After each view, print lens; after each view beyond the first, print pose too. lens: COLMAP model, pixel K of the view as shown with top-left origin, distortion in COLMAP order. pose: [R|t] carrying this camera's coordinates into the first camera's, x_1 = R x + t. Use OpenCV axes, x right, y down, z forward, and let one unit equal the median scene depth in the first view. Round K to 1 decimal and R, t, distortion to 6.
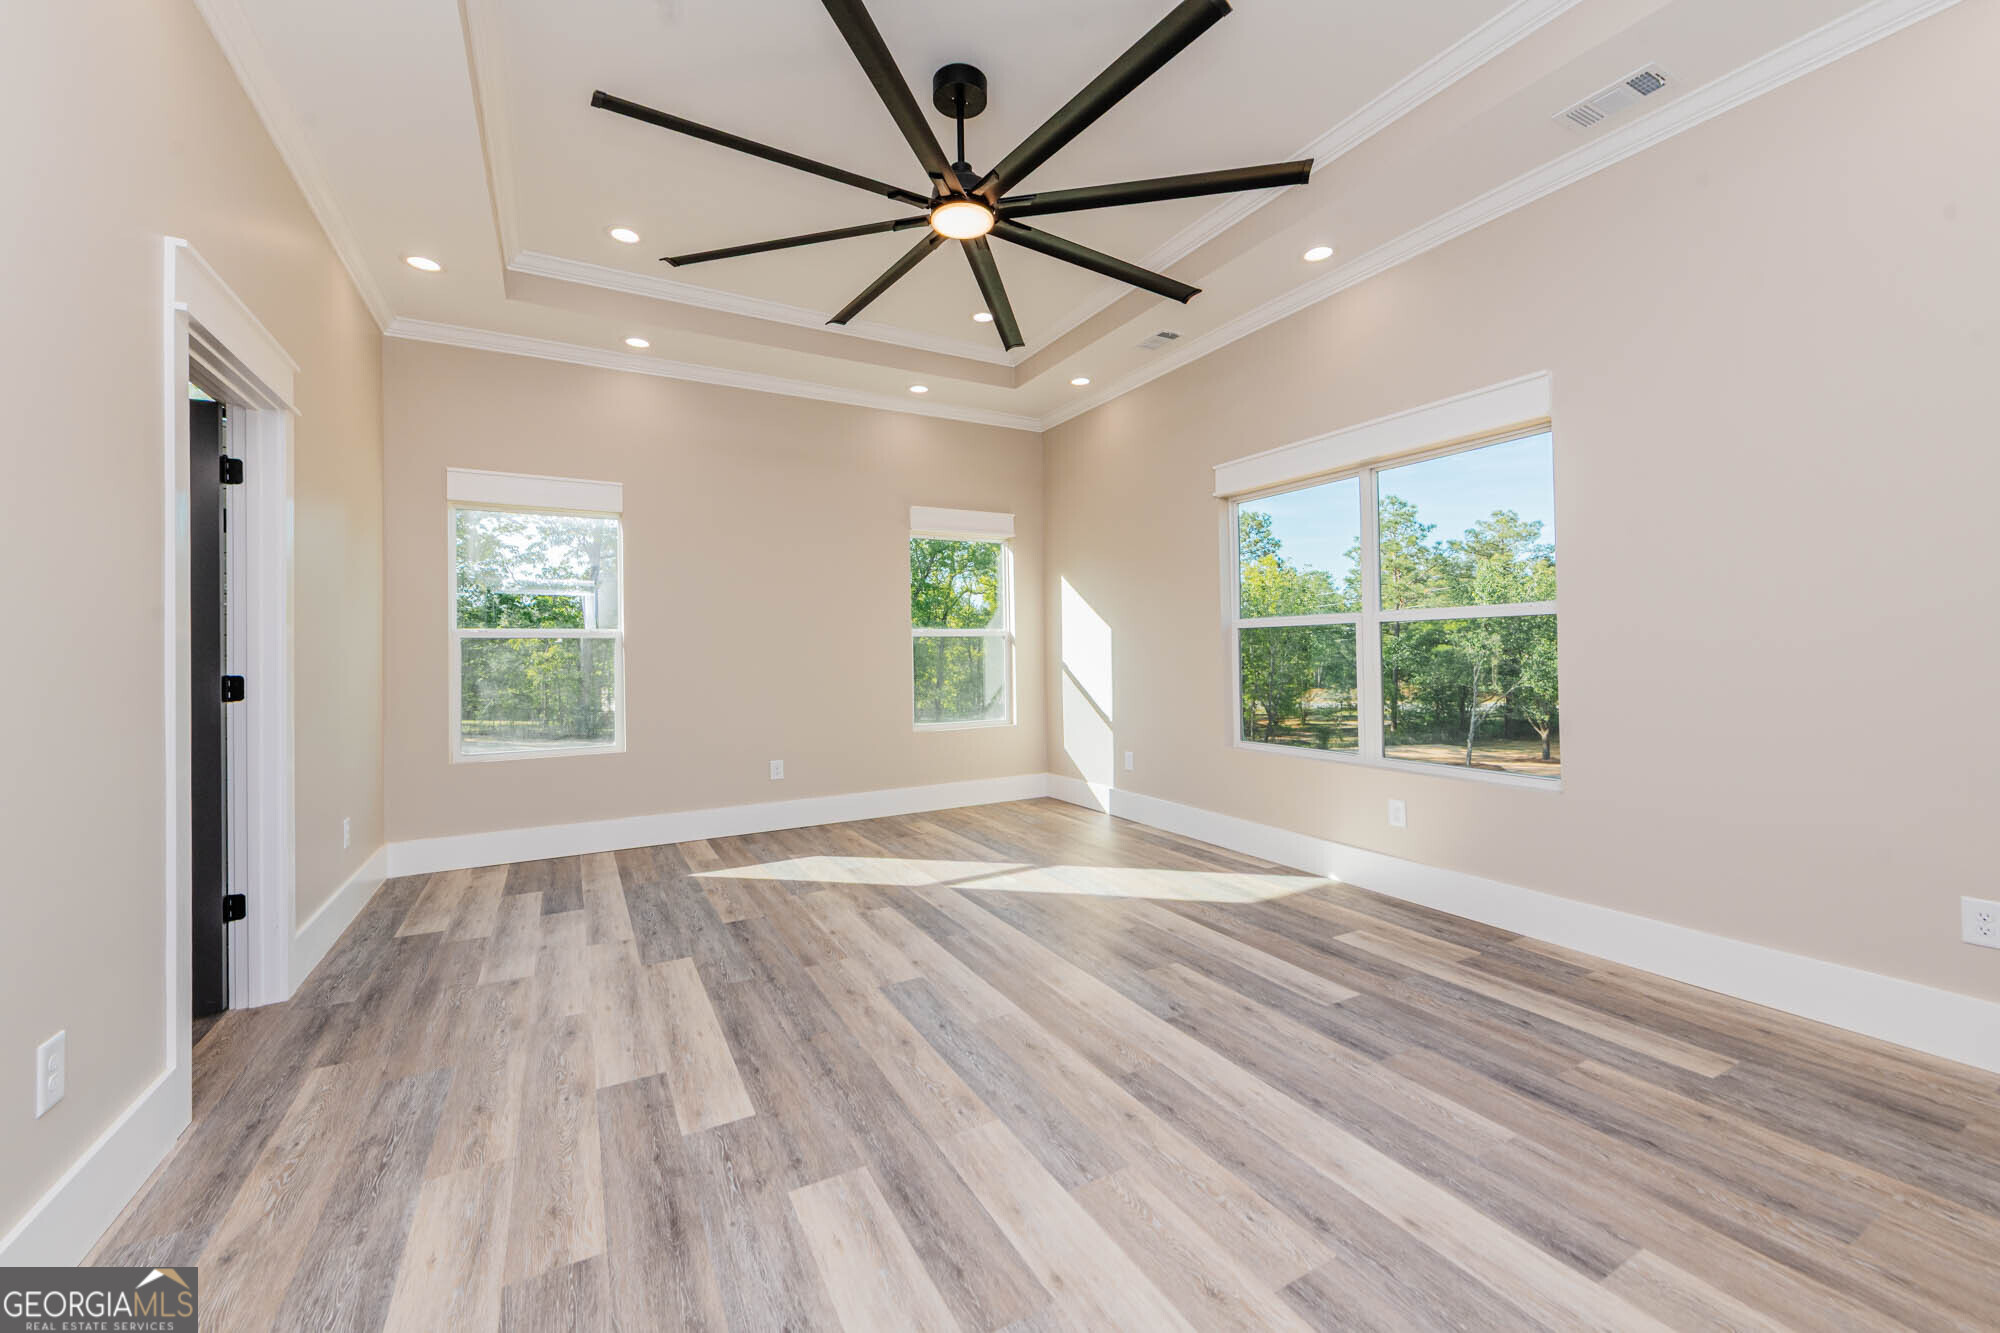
lens RADIAL K [[791.8, 0, 999.4], [0, 791.8, 640.6], [0, 0, 1]] dist [0.014225, -0.004853]
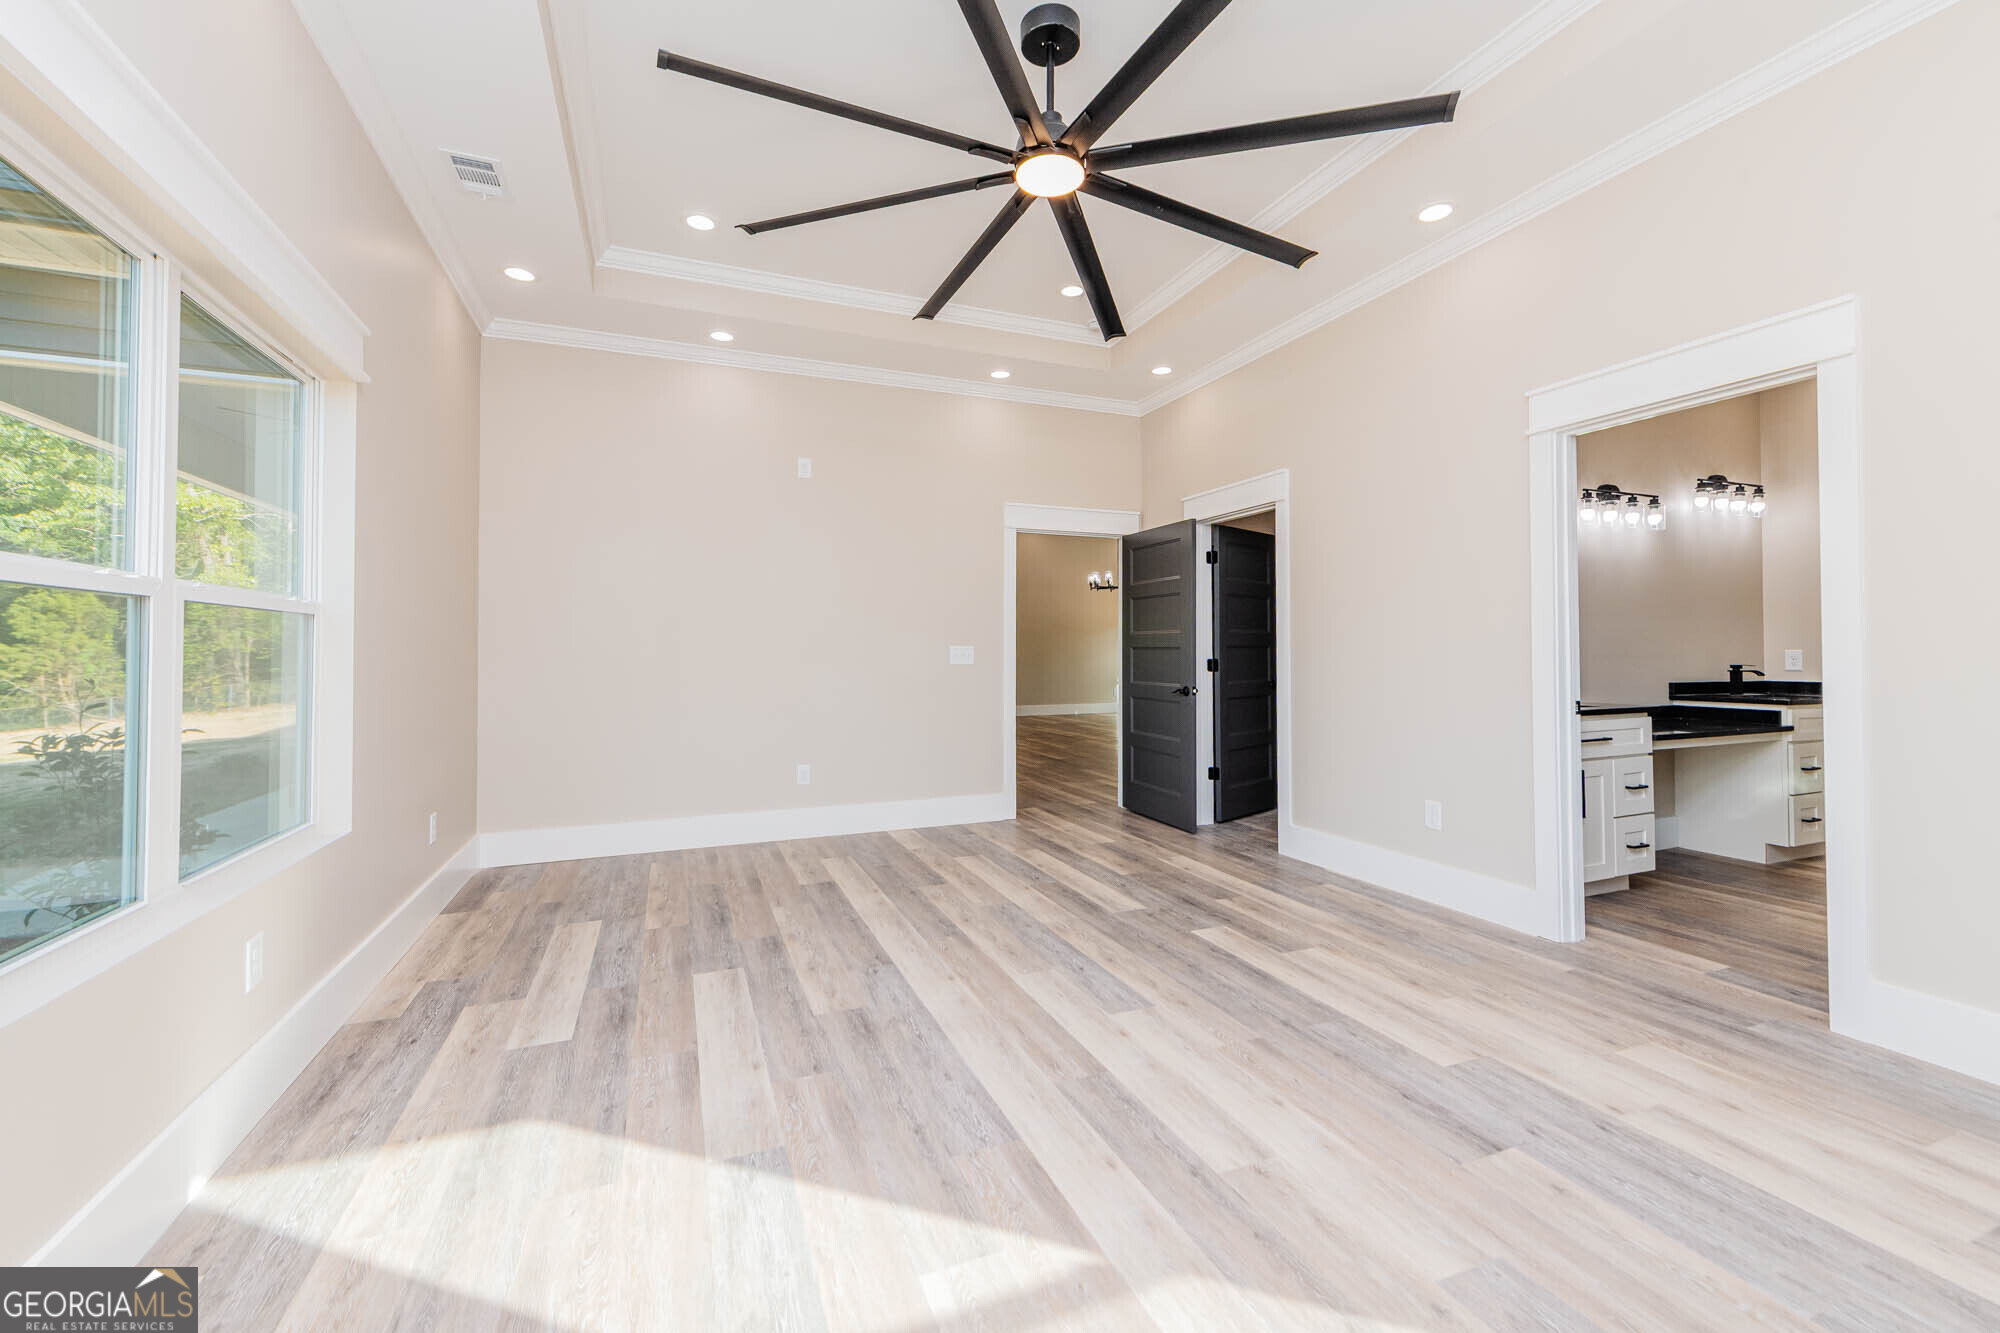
lens RADIAL K [[791.8, 0, 999.4], [0, 791.8, 640.6], [0, 0, 1]] dist [0.014225, -0.004853]
pose [[-0.992365, 0.019142, 0.121837, -0.094553], [0.015595, 0.999428, -0.030001, 0.031379], [-0.122342, -0.027872, -0.992097, 1.991076]]
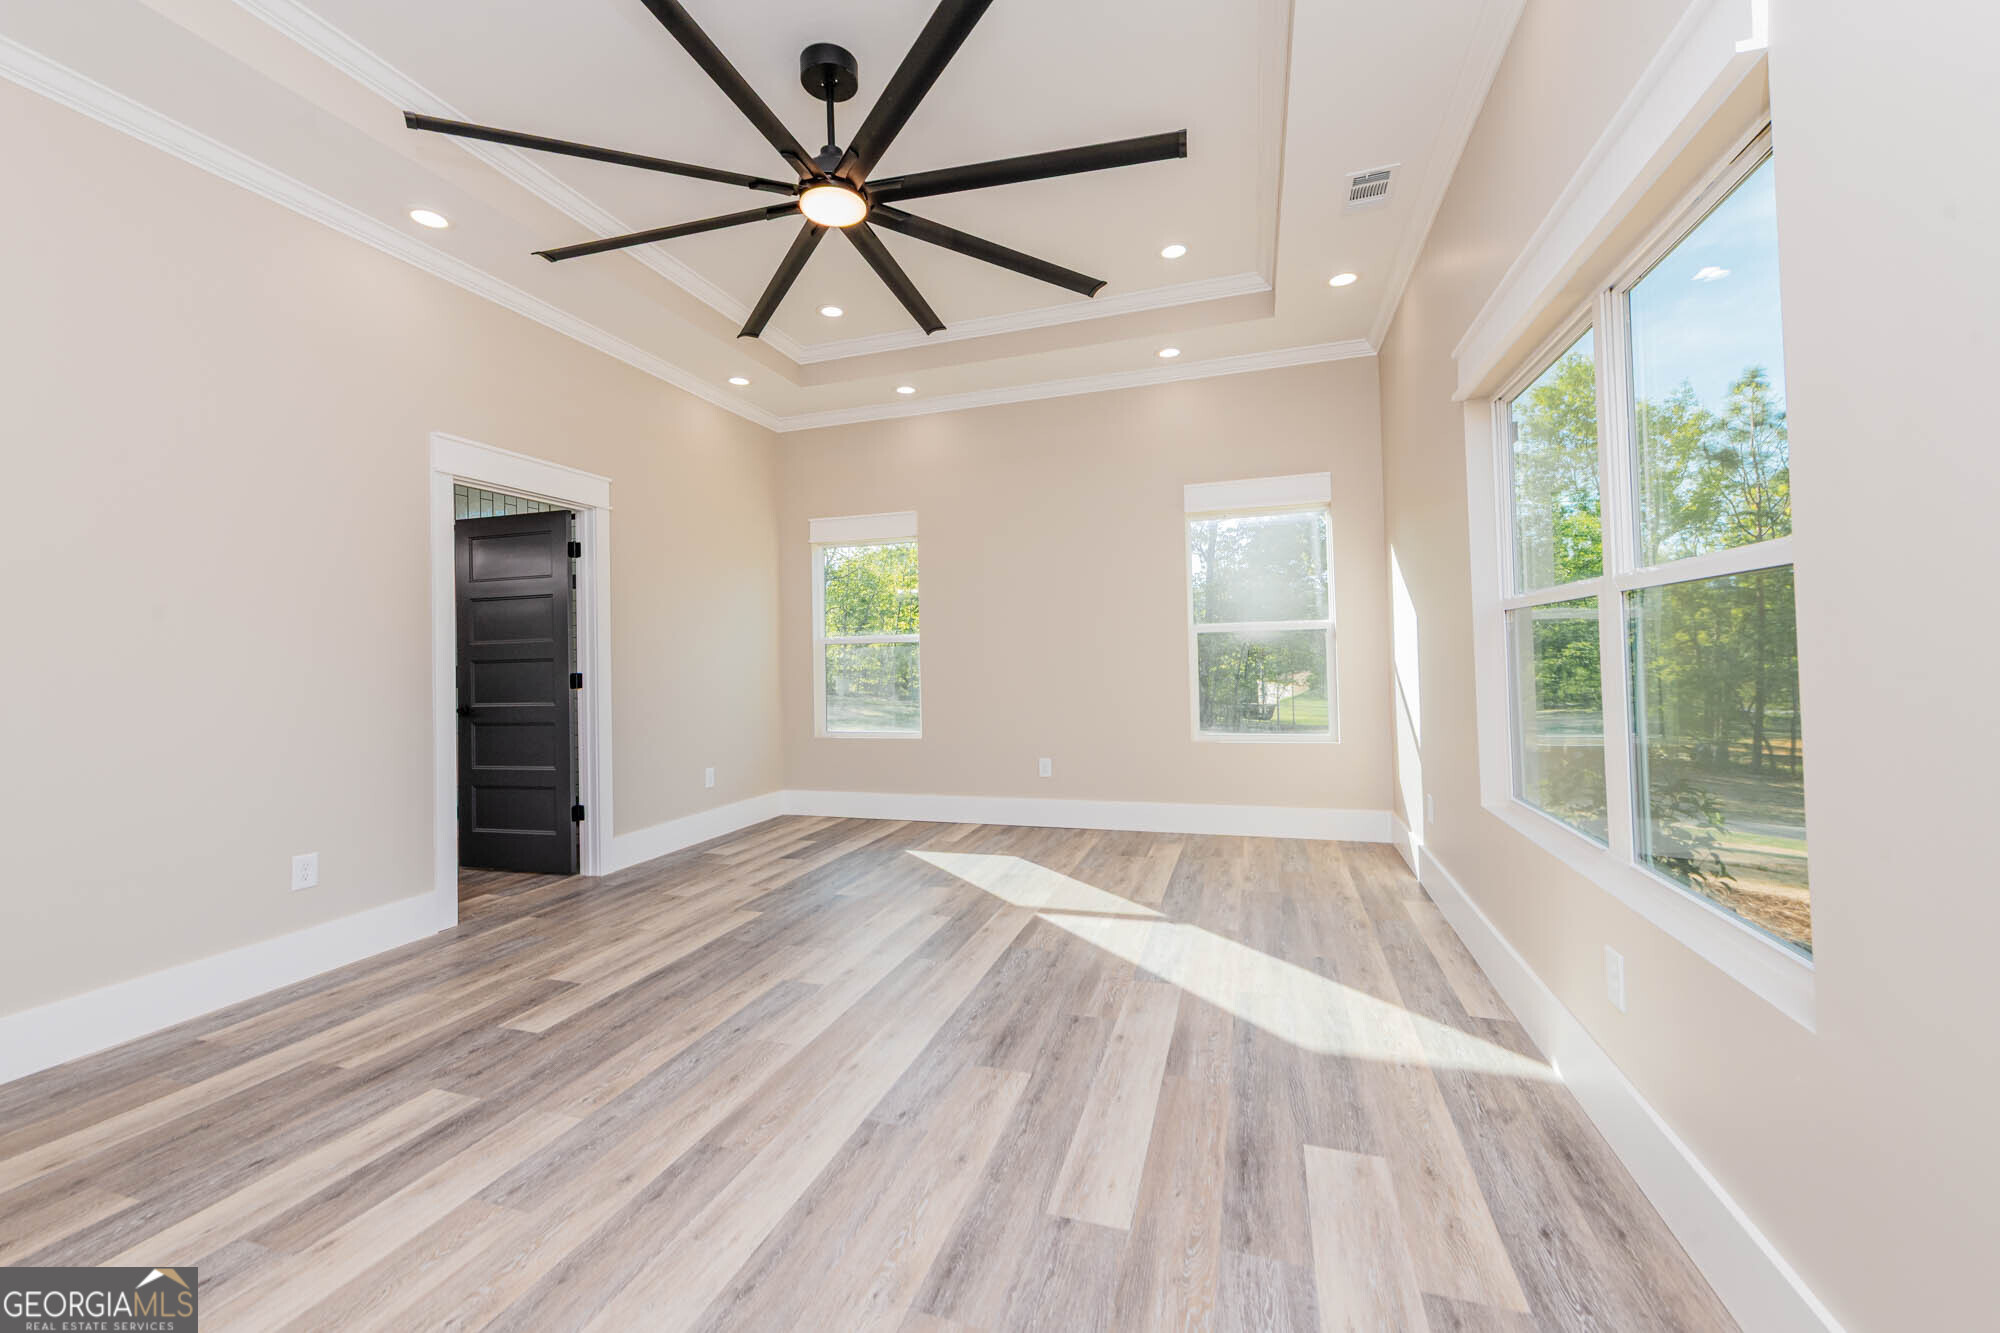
lens RADIAL K [[791.8, 0, 999.4], [0, 791.8, 640.6], [0, 0, 1]] dist [0.014225, -0.004853]
pose [[0.673945, -0.015919, -0.738610, 0.822538], [0.022315, 0.999750, -0.001186, 0.000209], [0.738444, -0.015682, 0.674132, 0.521691]]
